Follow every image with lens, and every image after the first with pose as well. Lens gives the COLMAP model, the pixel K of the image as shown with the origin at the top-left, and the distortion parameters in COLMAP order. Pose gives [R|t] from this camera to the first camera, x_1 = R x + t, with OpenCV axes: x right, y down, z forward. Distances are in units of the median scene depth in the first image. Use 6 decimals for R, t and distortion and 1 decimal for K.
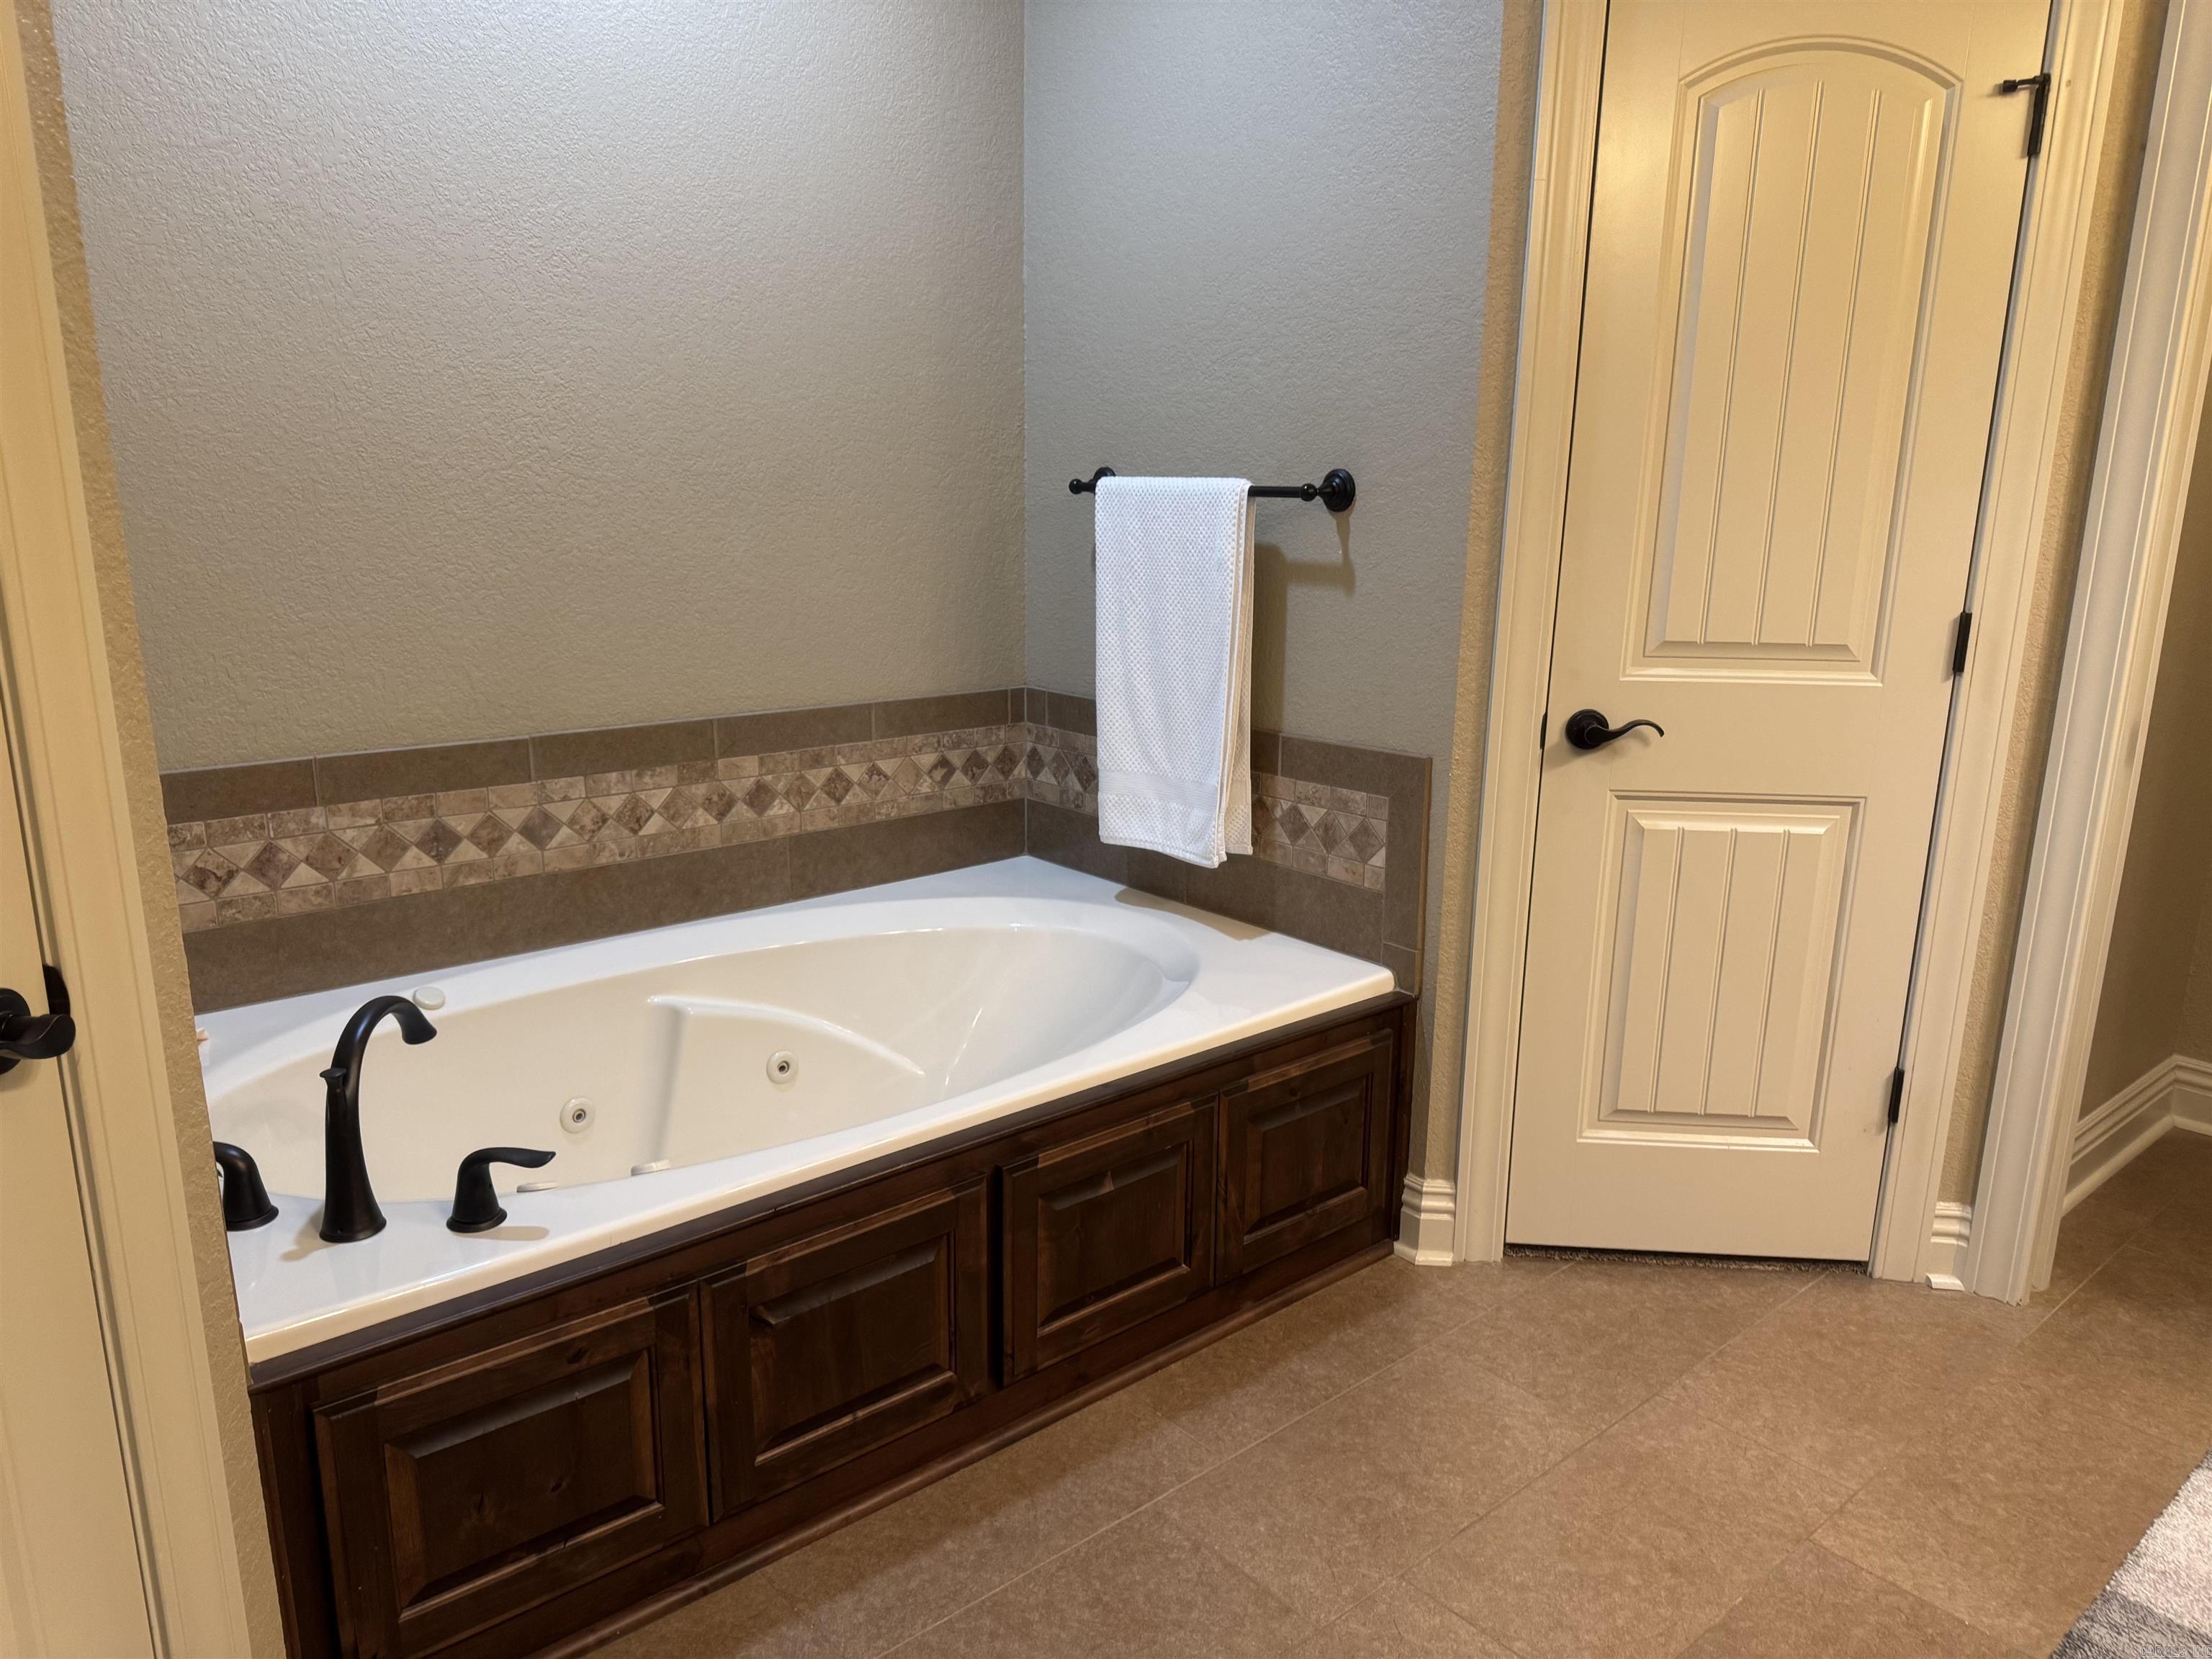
lens RADIAL K [[1552.9, 0, 1108.5], [0, 1552.9, 839.6], [0, 0, 1]] dist [0.023394, -0.005924]
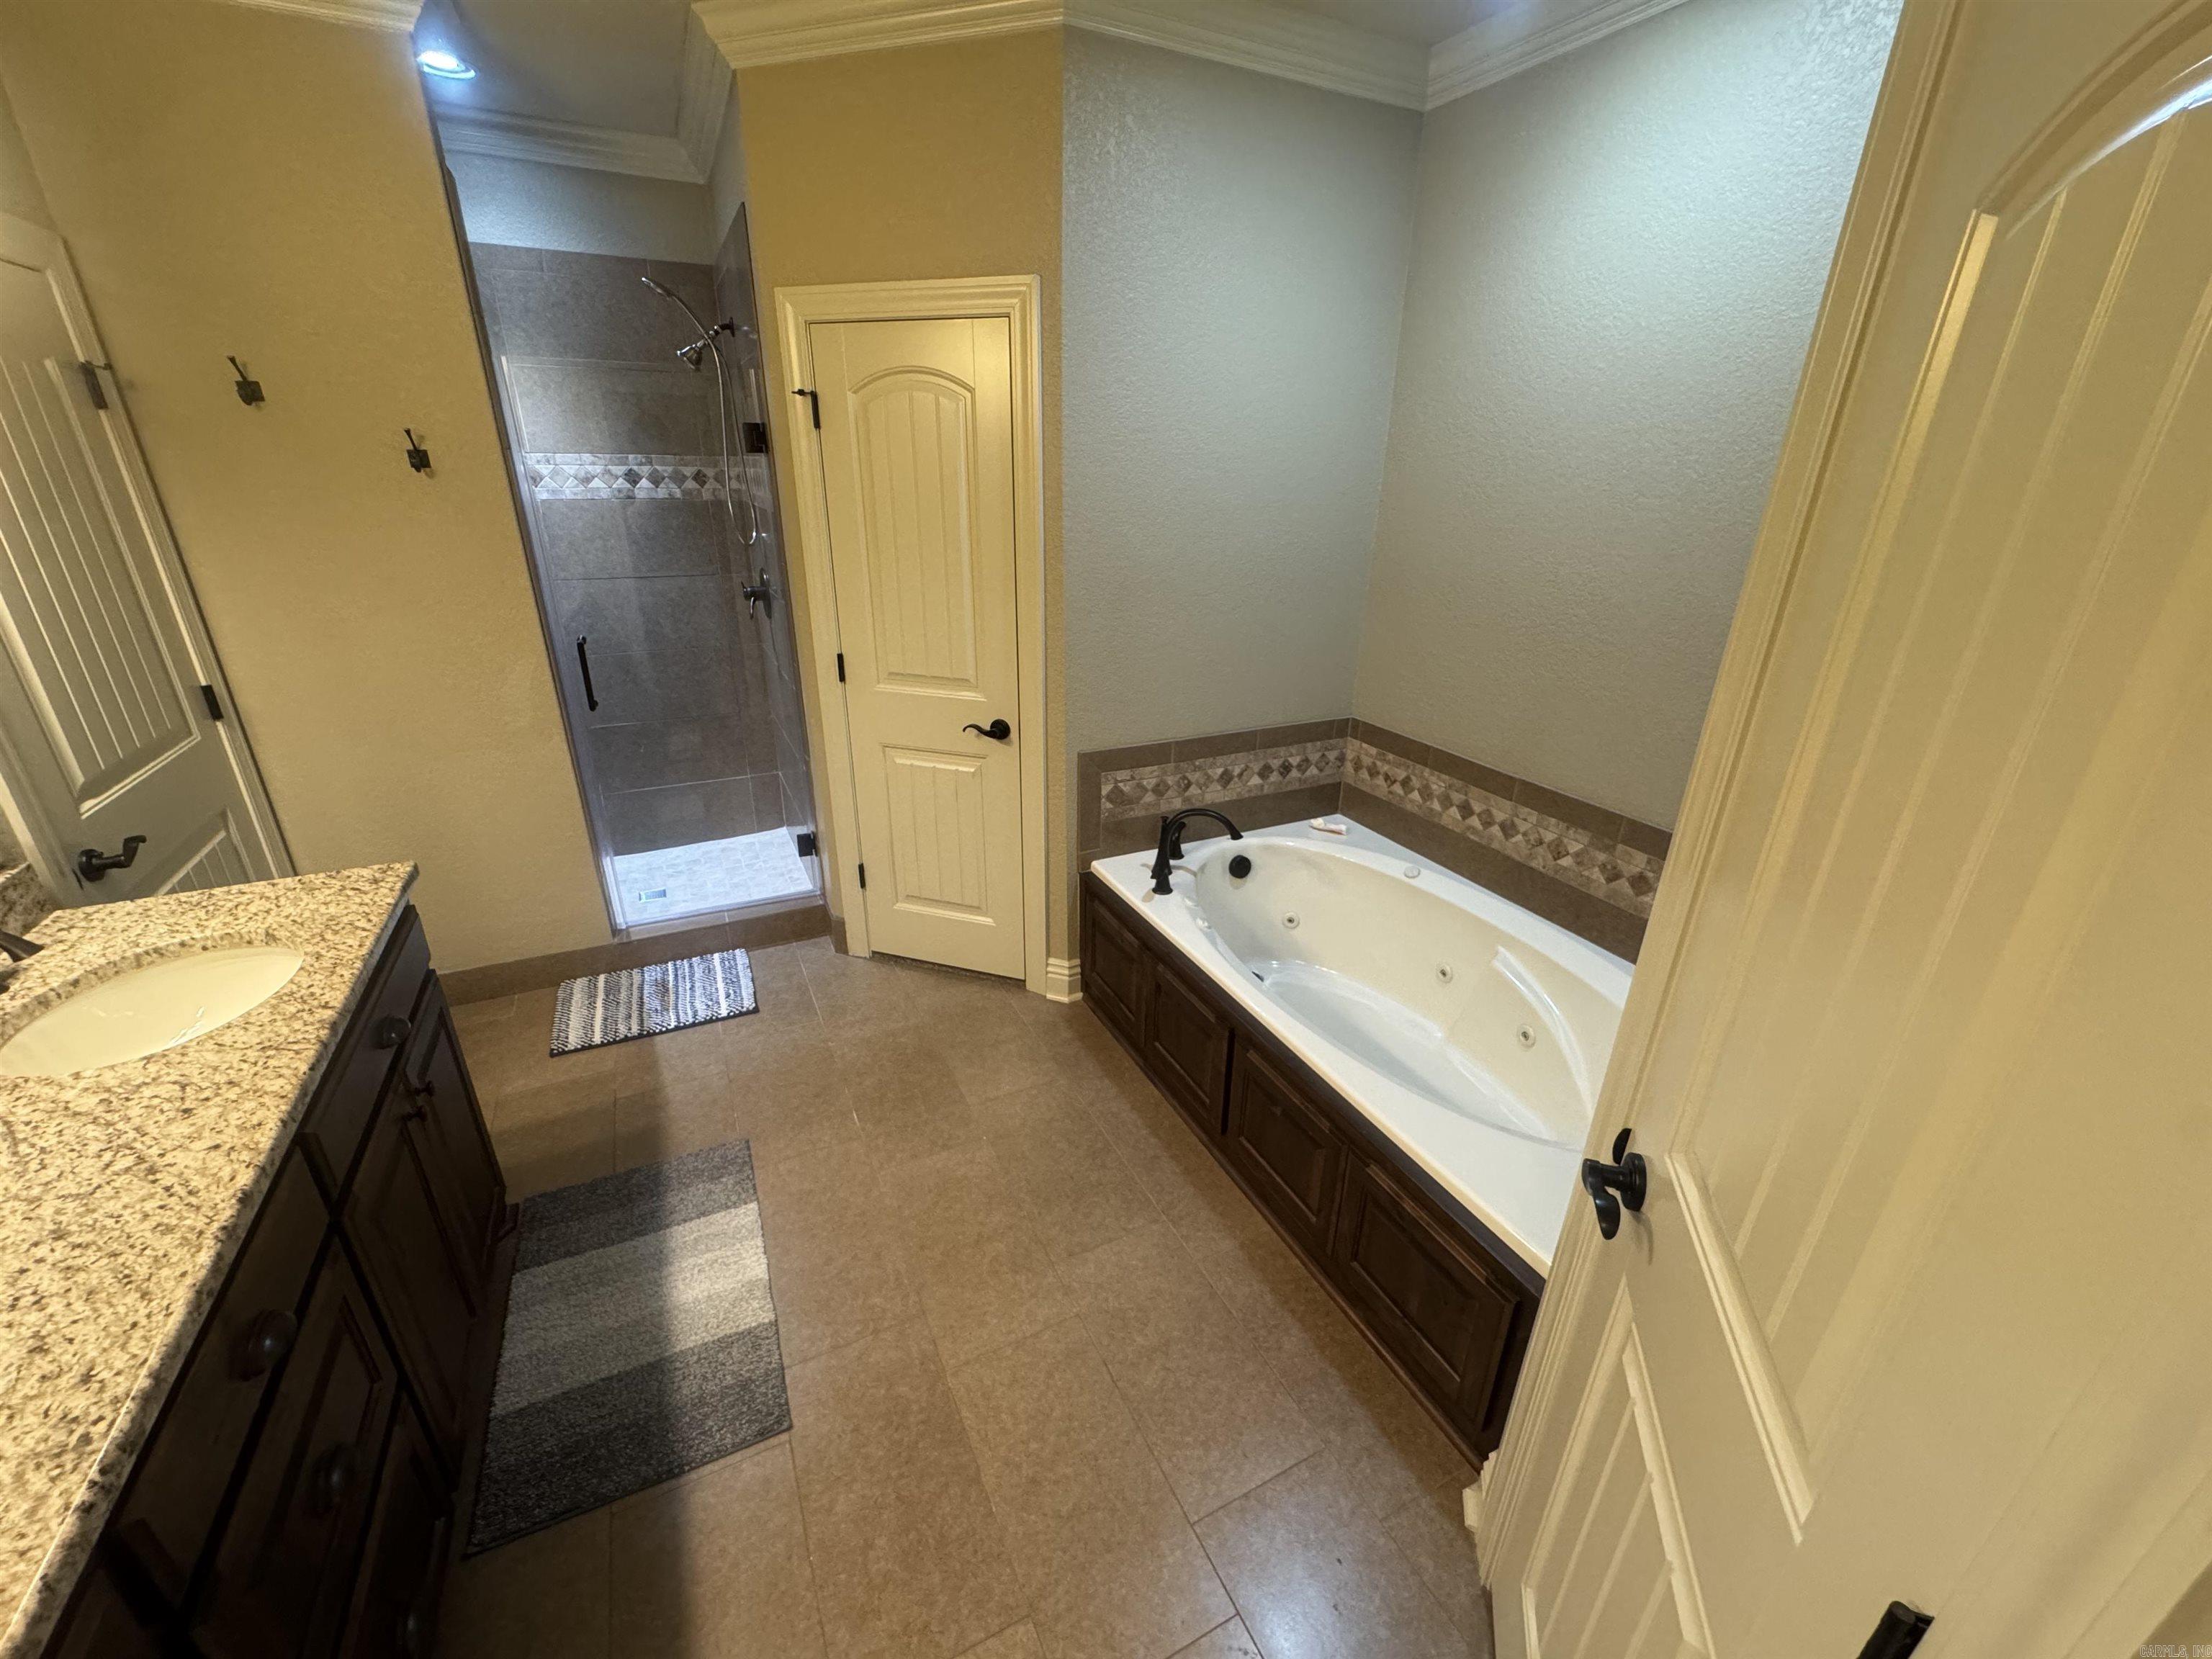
lens RADIAL K [[882.2, 0, 1113.5], [0, 882.2, 835.3], [0, 0, 1]] dist [0.003019, 0.000119]
pose [[-0.242666, 0.355020, -0.902815, 0.631604], [-0.255146, 0.874511, 0.412470, -0.293578], [0.935956, 0.330442, -0.121632, 0.709523]]
